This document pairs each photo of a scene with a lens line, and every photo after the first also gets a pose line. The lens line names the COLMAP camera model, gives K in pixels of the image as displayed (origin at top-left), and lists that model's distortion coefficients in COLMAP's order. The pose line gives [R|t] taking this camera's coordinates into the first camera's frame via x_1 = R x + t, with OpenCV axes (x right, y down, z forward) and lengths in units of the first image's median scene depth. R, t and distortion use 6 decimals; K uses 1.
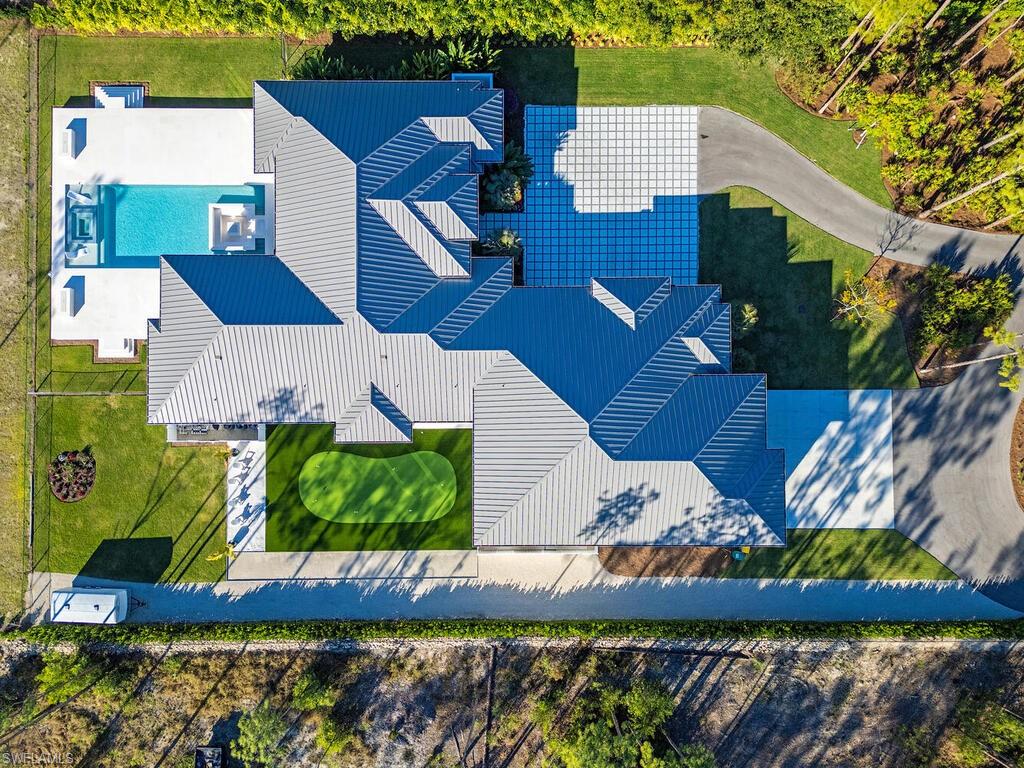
lens RADIAL K [[710.3, 0, 494.7], [0, 710.3, 388.3], [0, 0, 1]] dist [0.036907, 0.001021]
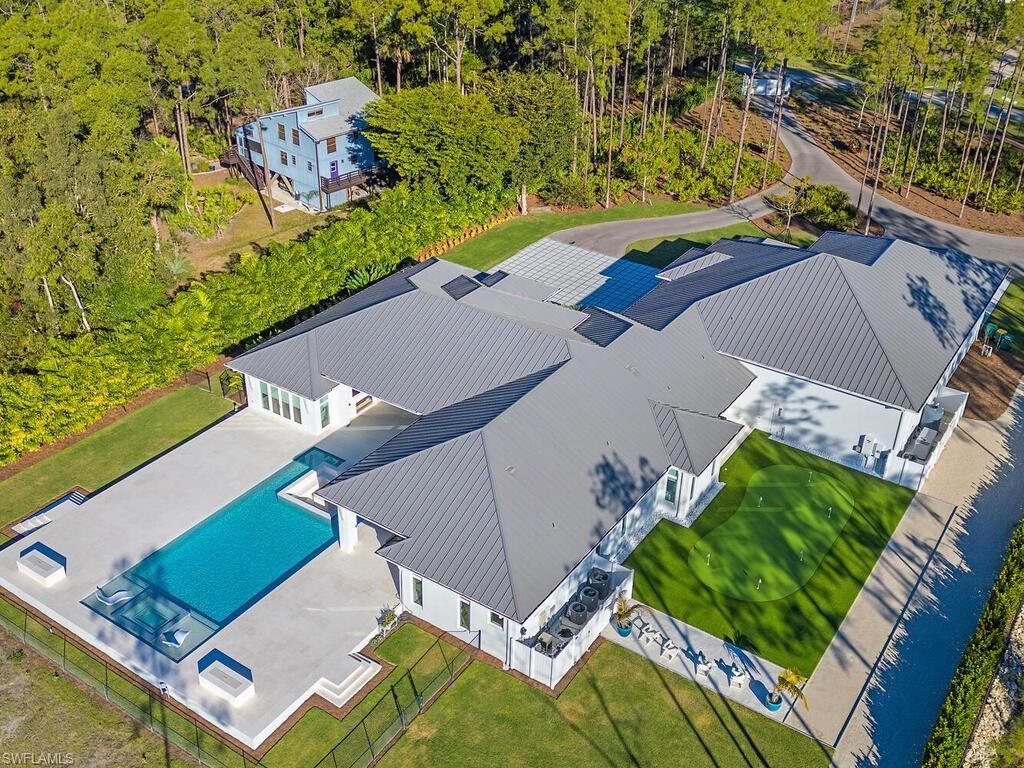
lens RADIAL K [[1053.4, 0, 512.0], [0, 1053.4, 384.0], [0, 0, 1]] dist [0.000089, -0.008042]
pose [[0.561555, -0.418077, 0.714050, -0.934274], [0.825765, 0.338031, -0.451495, 0.329417], [-0.052611, 0.843176, 0.535057, 0.383978]]
